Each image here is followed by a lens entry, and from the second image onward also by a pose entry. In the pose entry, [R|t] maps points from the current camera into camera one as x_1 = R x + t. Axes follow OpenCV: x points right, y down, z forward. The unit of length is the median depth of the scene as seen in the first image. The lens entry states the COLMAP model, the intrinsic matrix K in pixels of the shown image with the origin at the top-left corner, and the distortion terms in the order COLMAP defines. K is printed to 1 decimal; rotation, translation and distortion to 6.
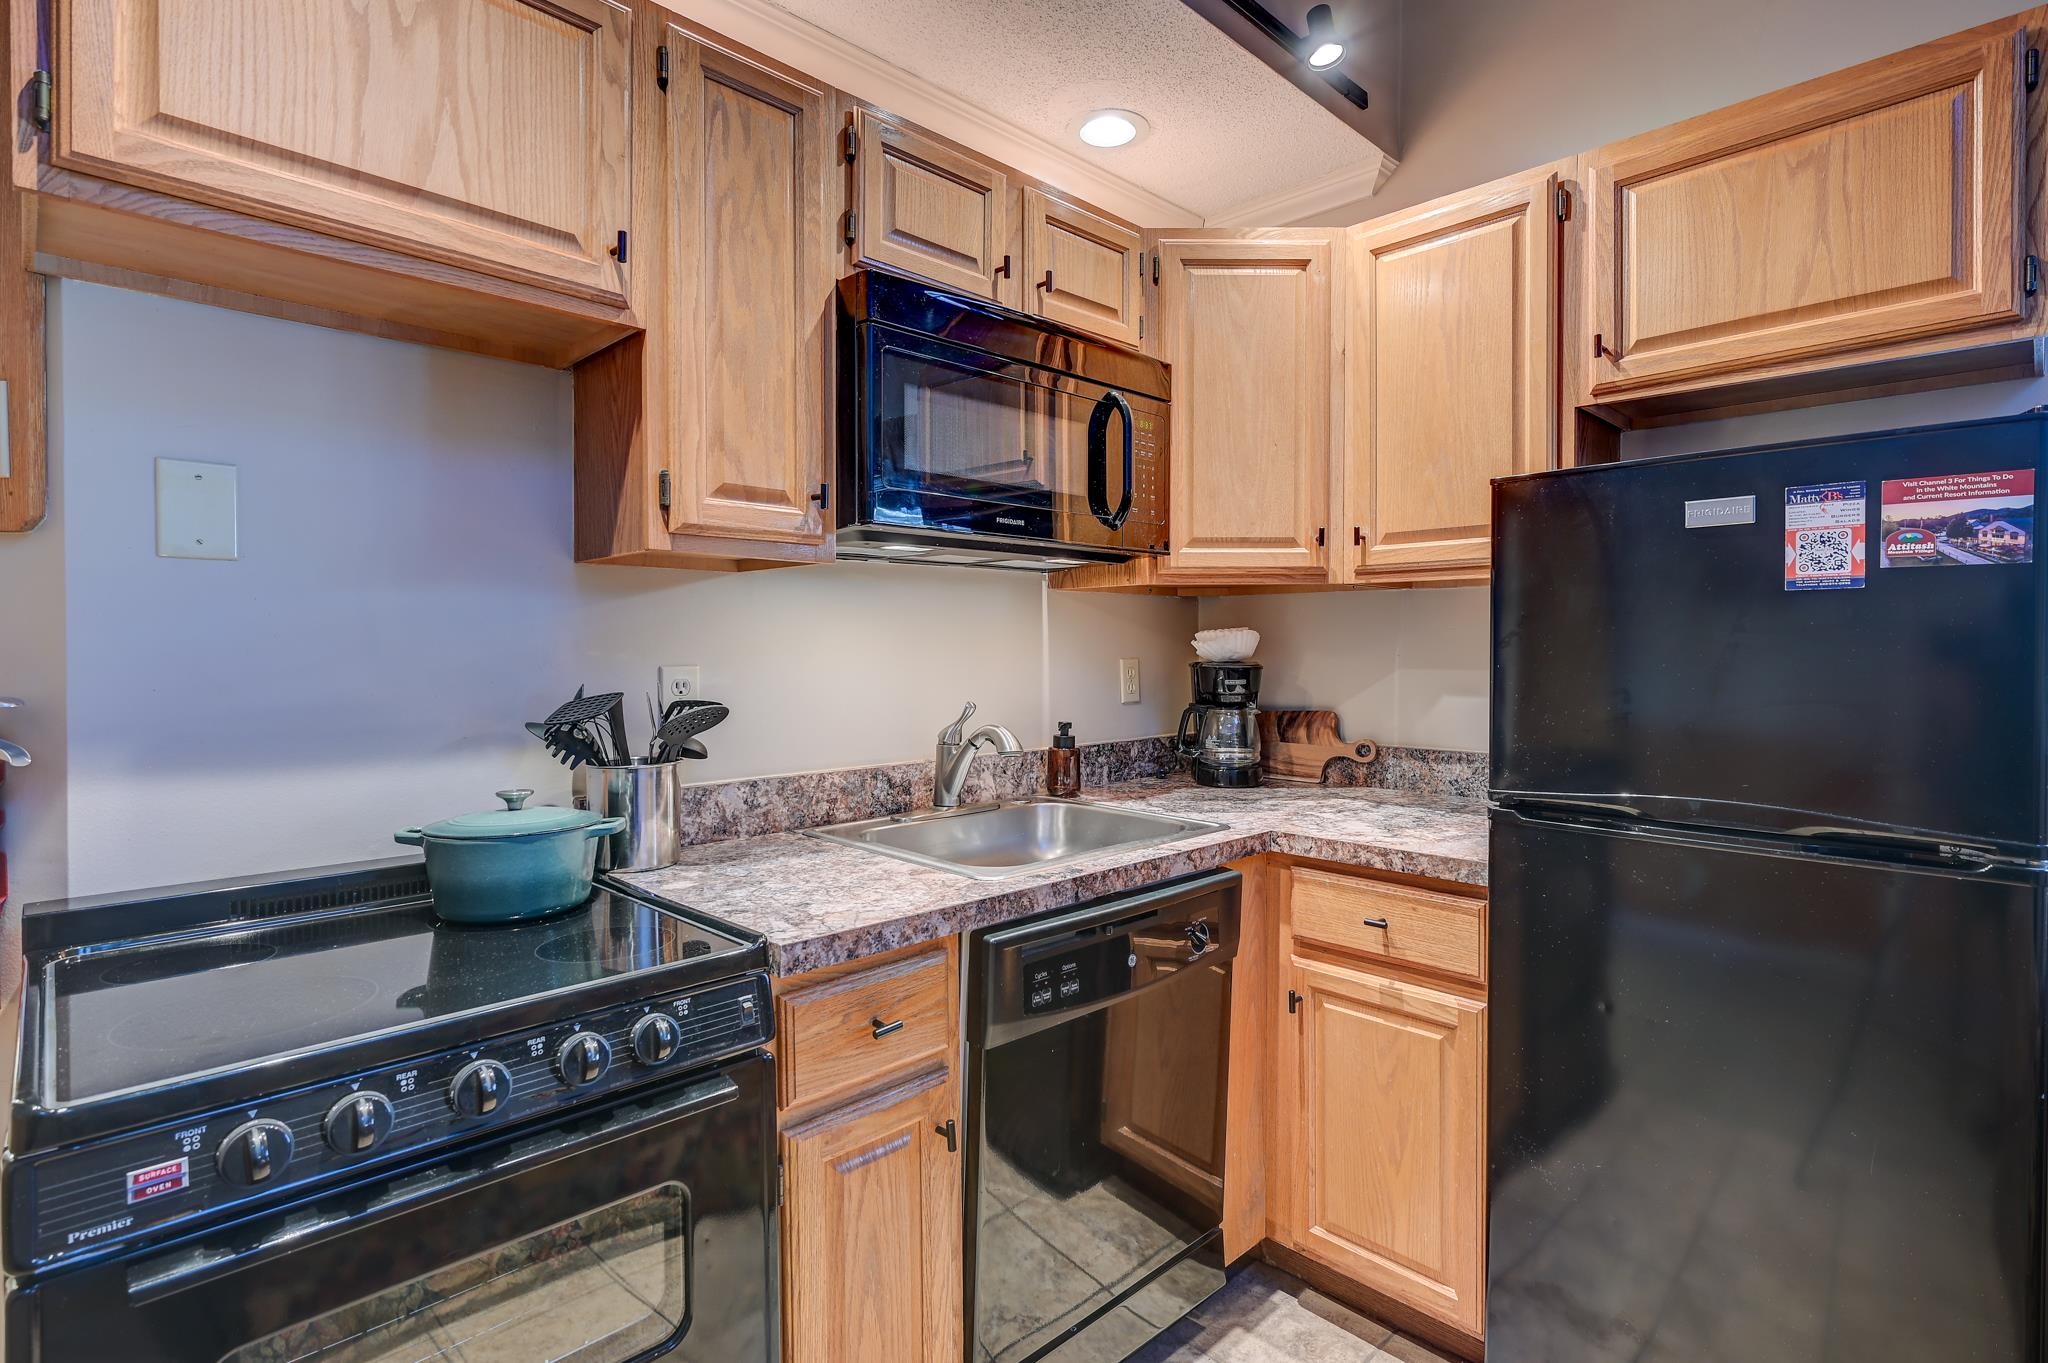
lens RADIAL K [[994.1, 0, 1034.4], [0, 994.1, 662.6], [0, 0, 1]] dist [0.000764, -0.000010]
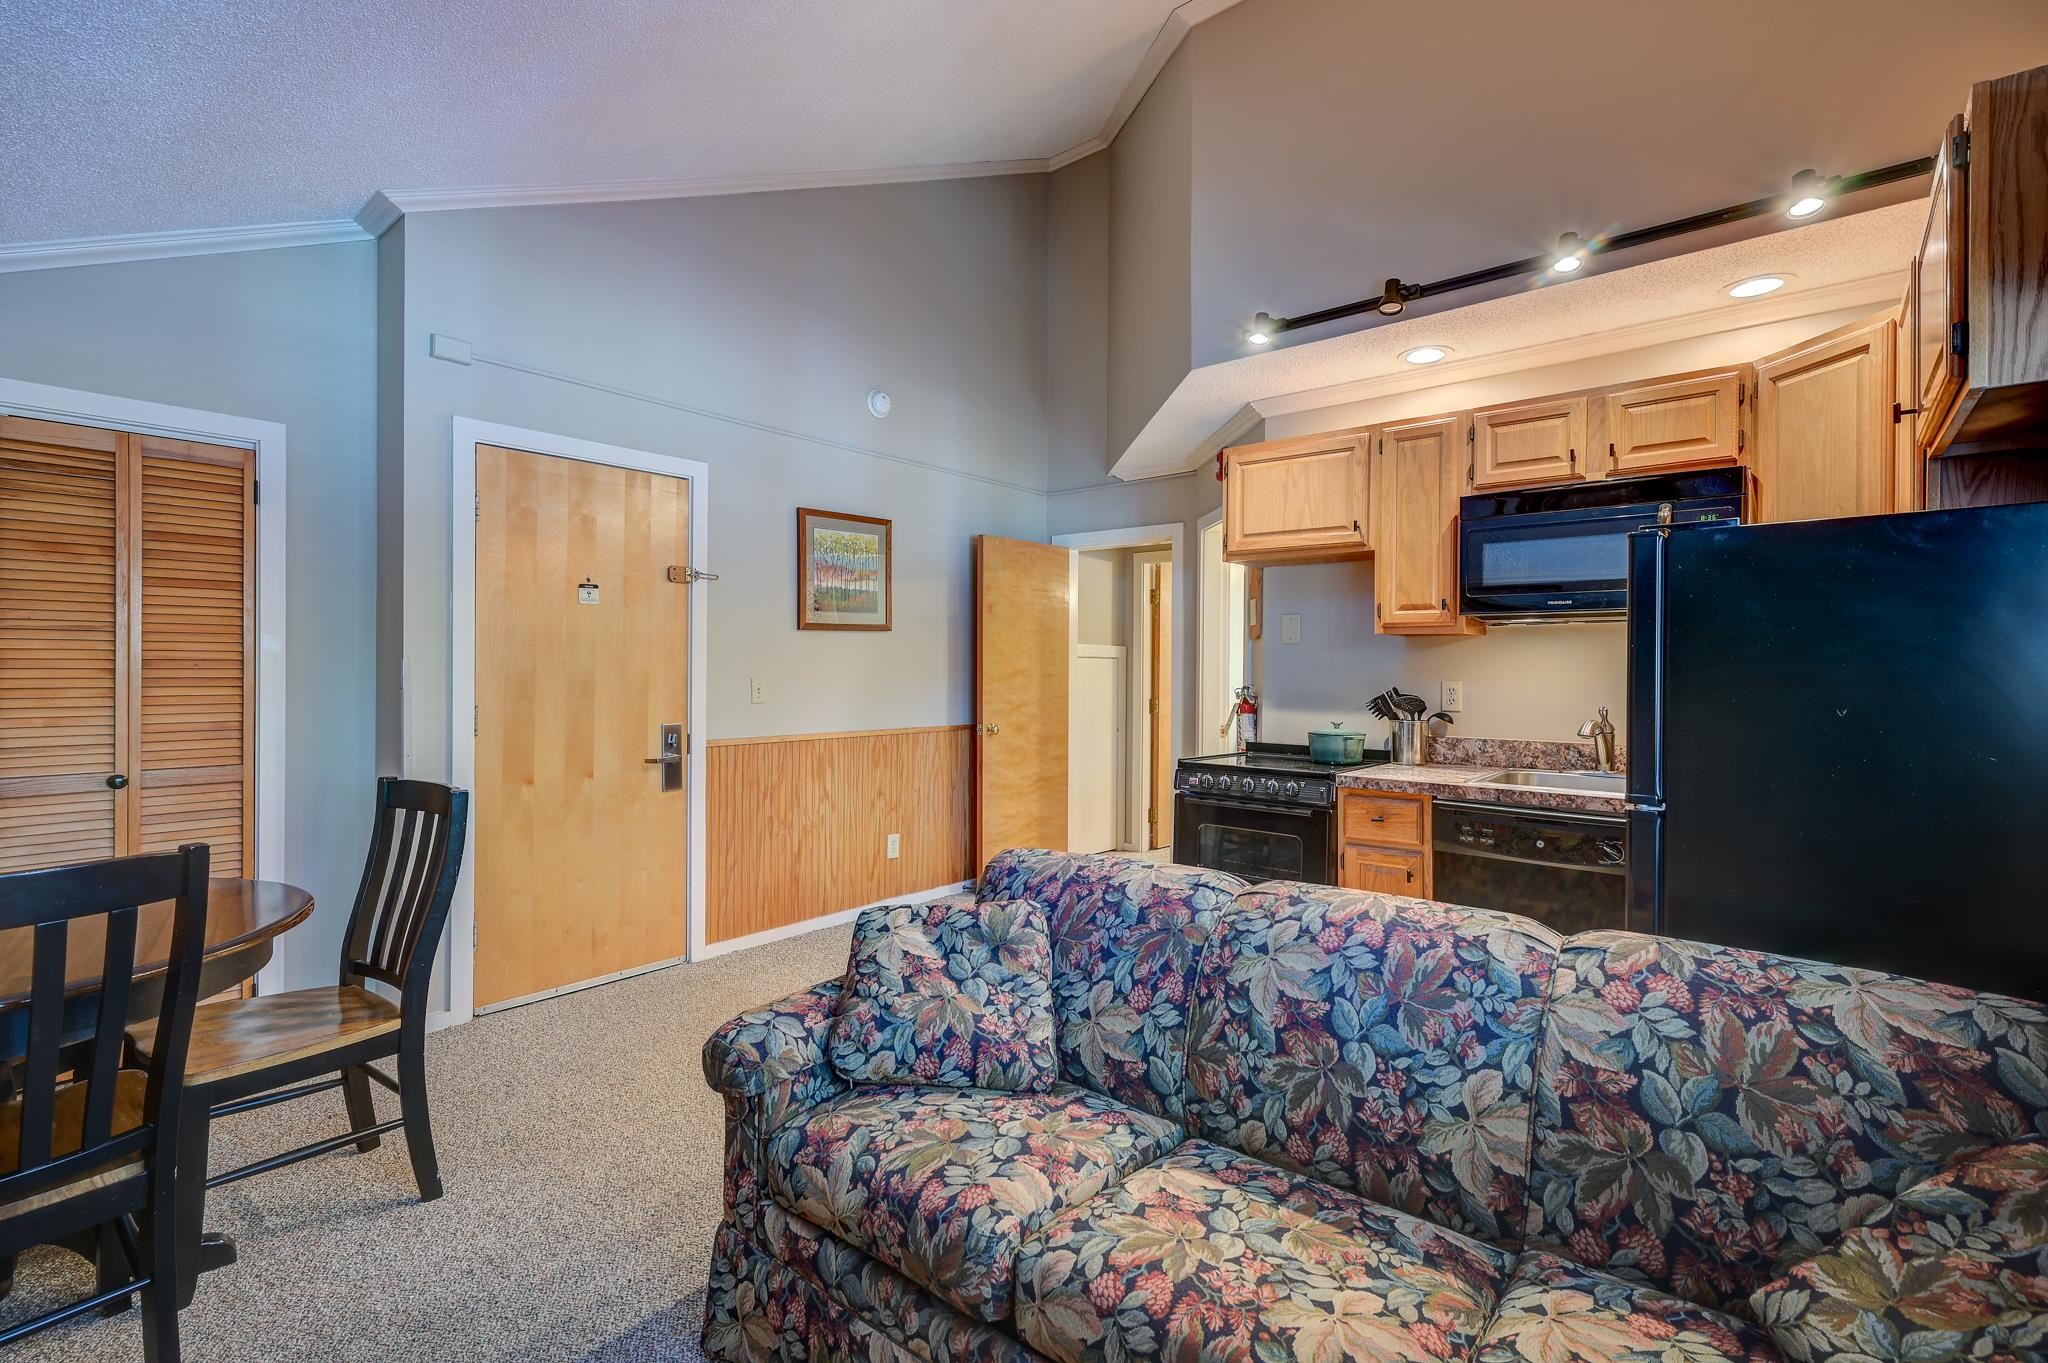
lens RADIAL K [[912.2, 0, 1035.8], [0, 912.2, 672.9], [0, 0, 1]] dist [0.001082, 0.000059]
pose [[0.093084, 0.005204, -0.995645, 1.608625], [-0.023511, 0.999719, 0.003028, 0.001236], [0.995381, 0.023127, 0.093181, -0.084795]]
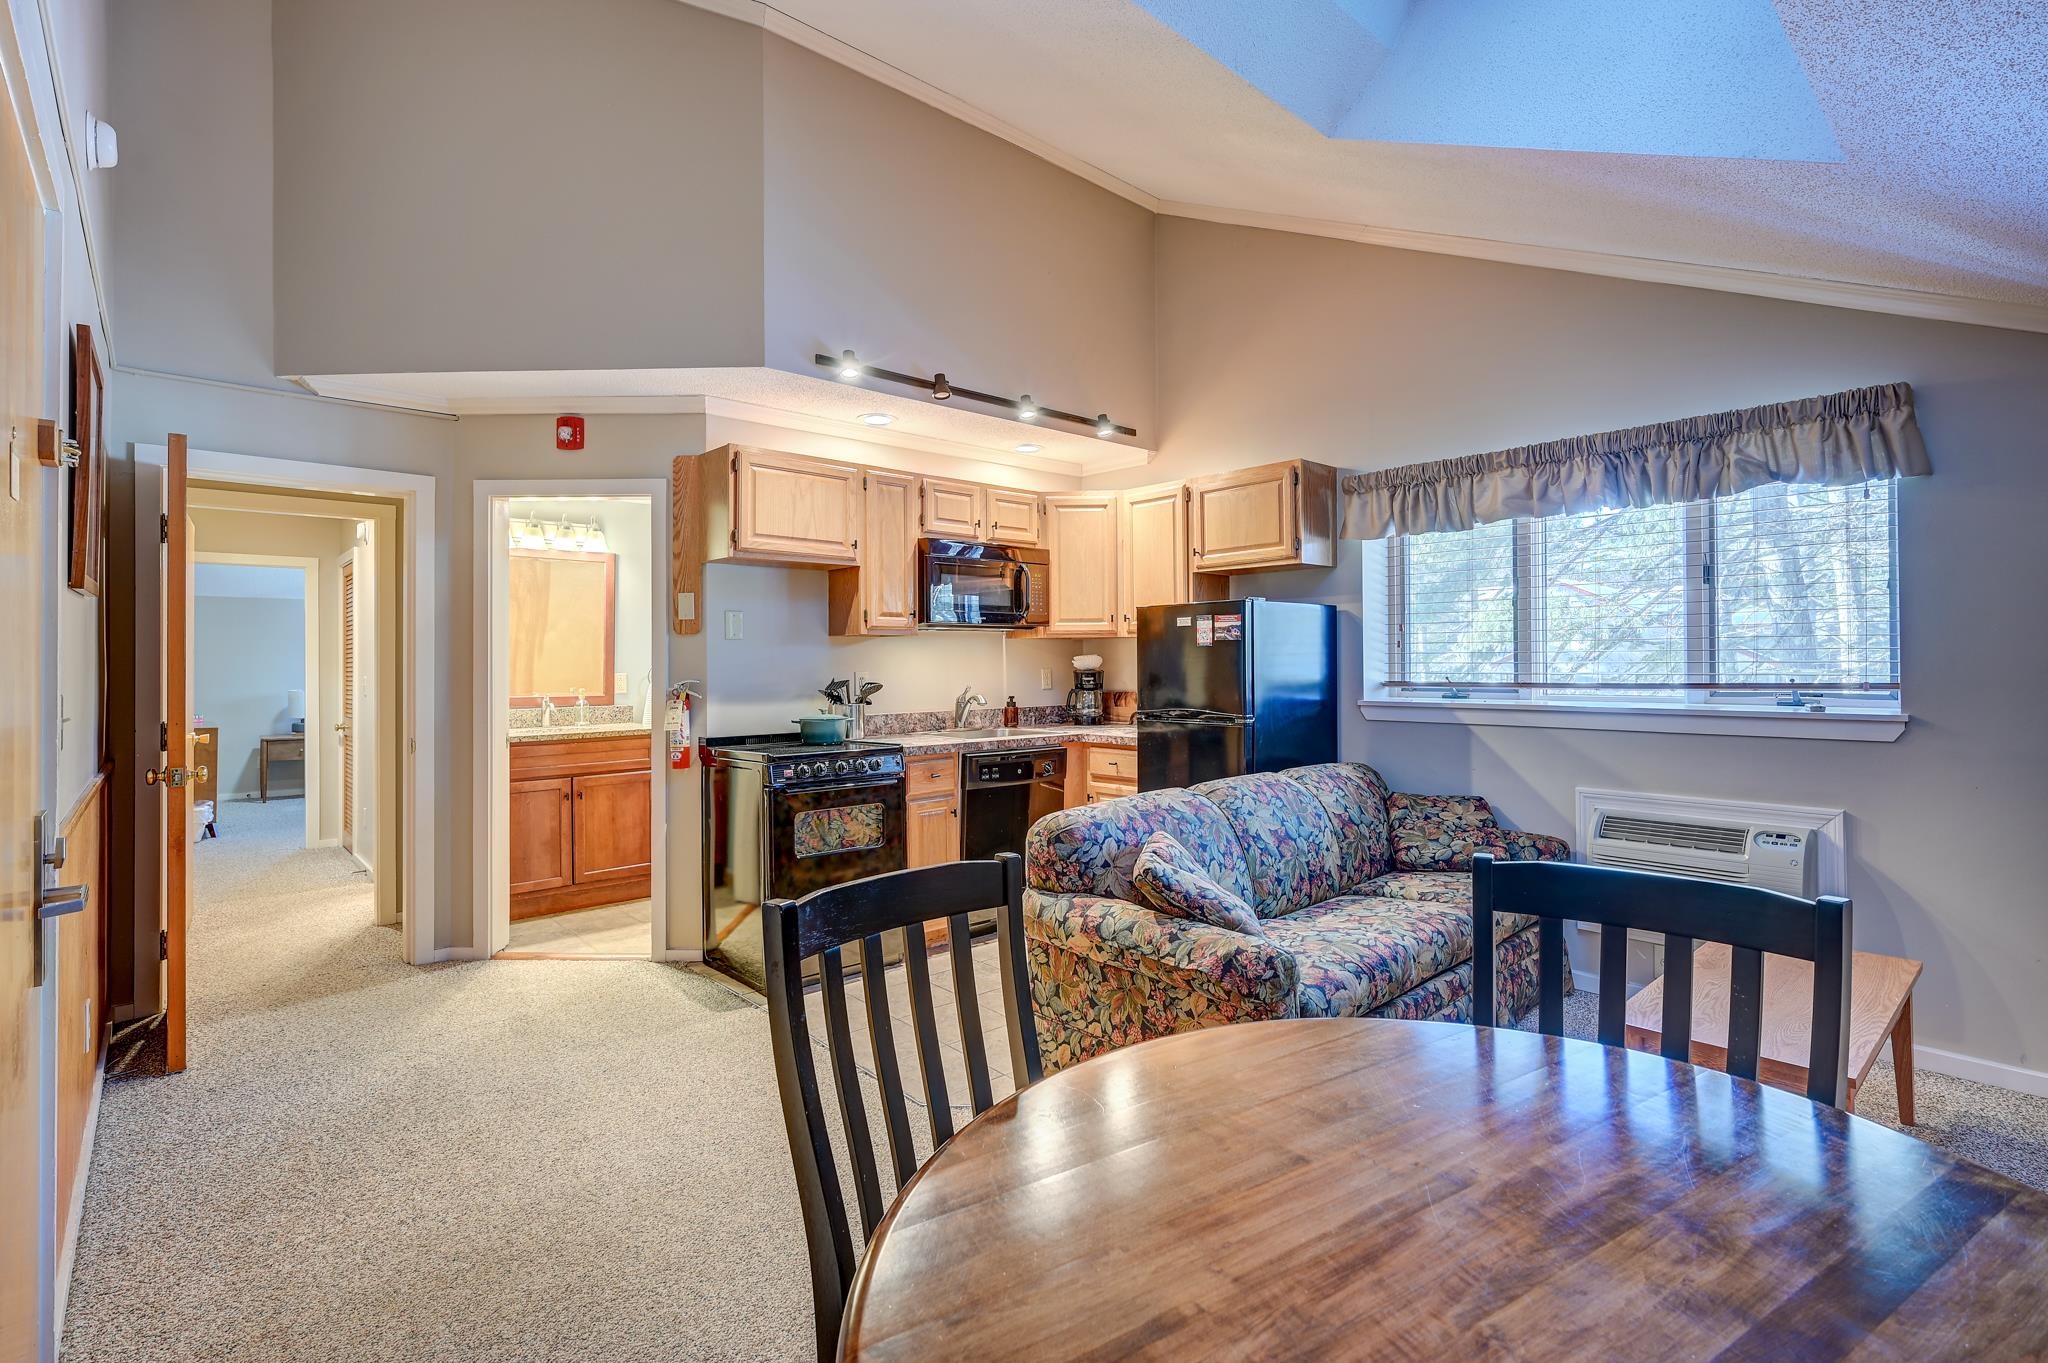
lens RADIAL K [[952.5, 0, 1031.8], [0, 952.5, 667.9], [0, 0, 1]] dist [0.001953, 0.000217]
pose [[0.998694, -0.006541, -0.050673, 0.265785], [0.005934, 0.999909, -0.012122, 0.029498], [0.050748, 0.011806, 0.998642, -1.715692]]
